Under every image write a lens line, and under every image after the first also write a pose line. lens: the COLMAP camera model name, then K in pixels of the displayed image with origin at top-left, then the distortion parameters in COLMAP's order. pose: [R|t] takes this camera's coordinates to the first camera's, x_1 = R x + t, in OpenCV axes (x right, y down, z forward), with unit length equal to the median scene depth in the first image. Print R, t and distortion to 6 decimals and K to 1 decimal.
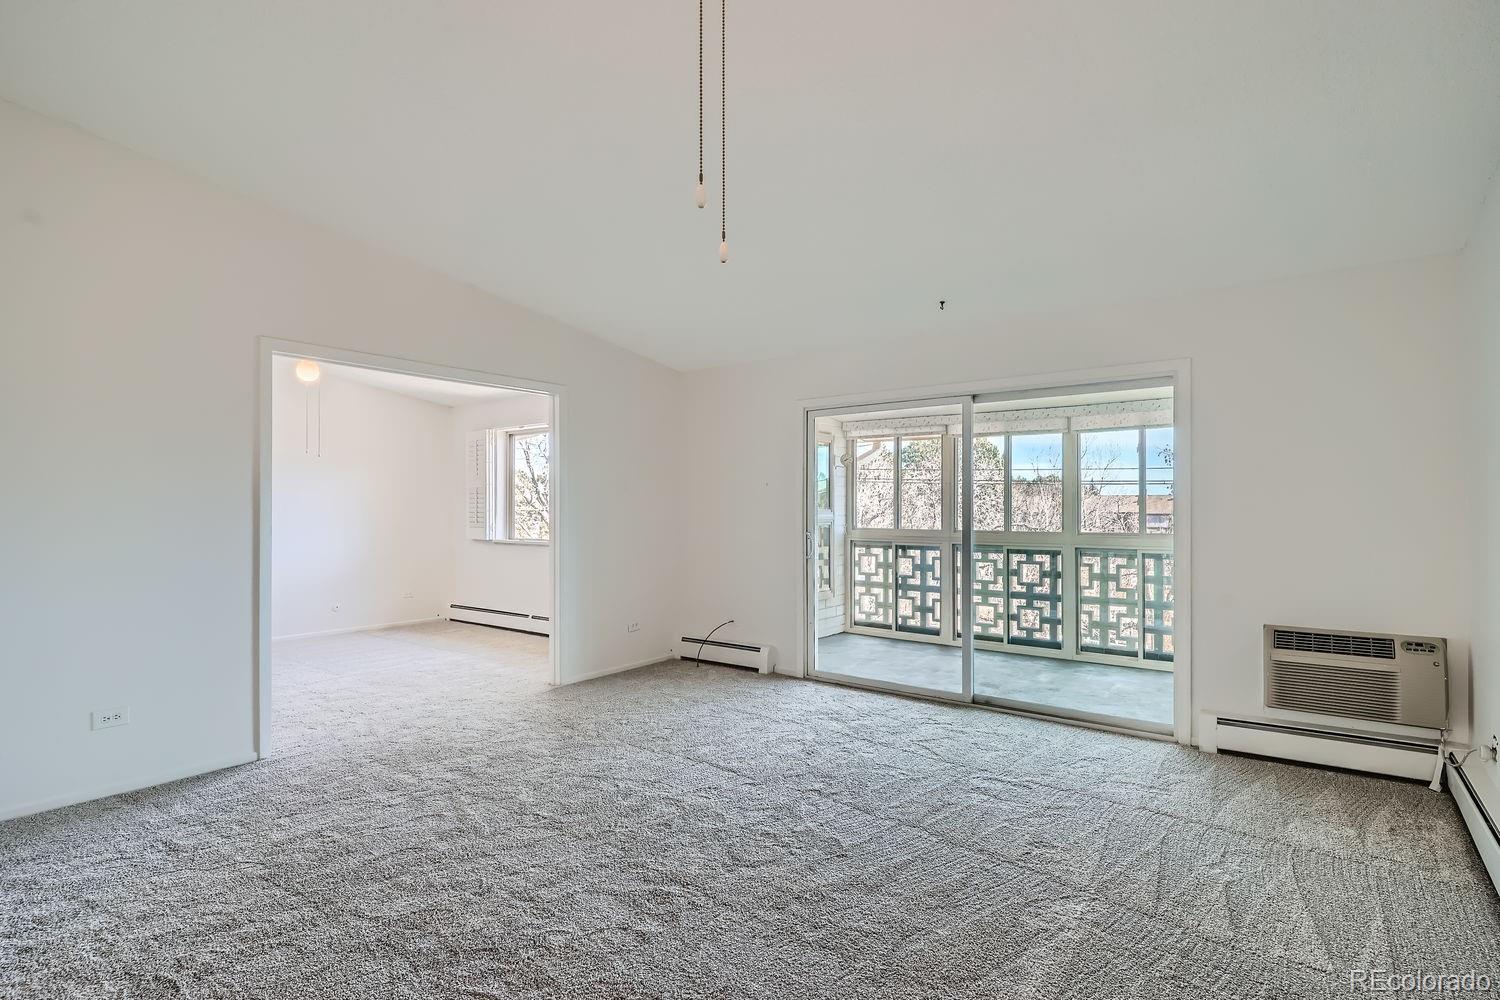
lens RADIAL K [[718.5, 0, 750.9], [0, 718.5, 501.8], [0, 0, 1]] dist [-0.007518, 0.000465]
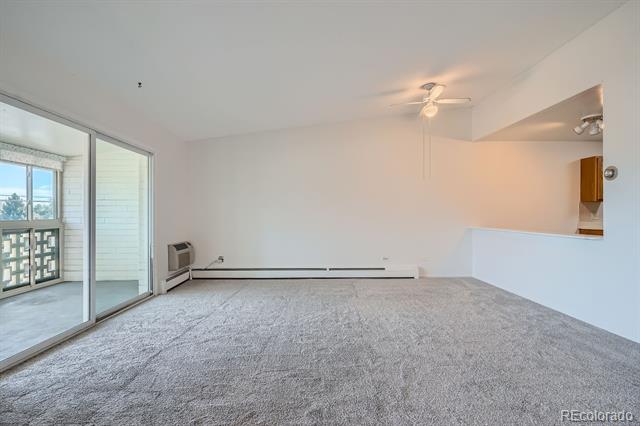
lens RADIAL K [[306.6, 0, 314.0], [0, 306.6, 212.4], [0, 0, 1]] dist [-0.007518, 0.000465]
pose [[-0.606229, 0.007659, 0.795254, -0.367721], [-0.005379, 0.999891, -0.013730, 0.027314], [-0.795272, -0.012601, -0.606122, 0.704587]]
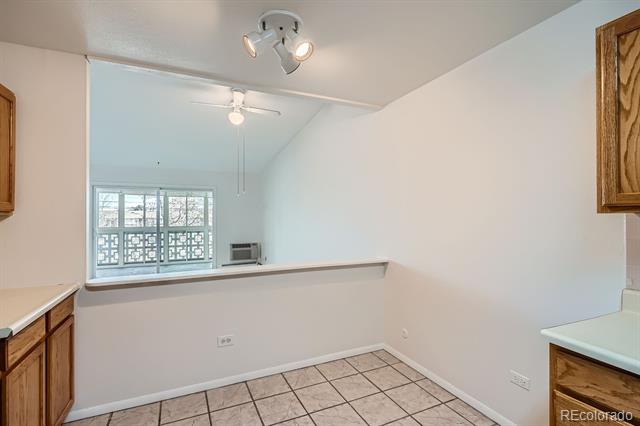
lens RADIAL K [[306.6, 0, 314.2], [0, 306.6, 215.7], [0, 0, 1]] dist [-0.007518, 0.000465]
pose [[0.476332, -0.002102, 0.879263, -0.448620], [-0.005435, 0.999971, 0.005335, -0.017116], [-0.879248, -0.007320, 0.476307, -0.260759]]
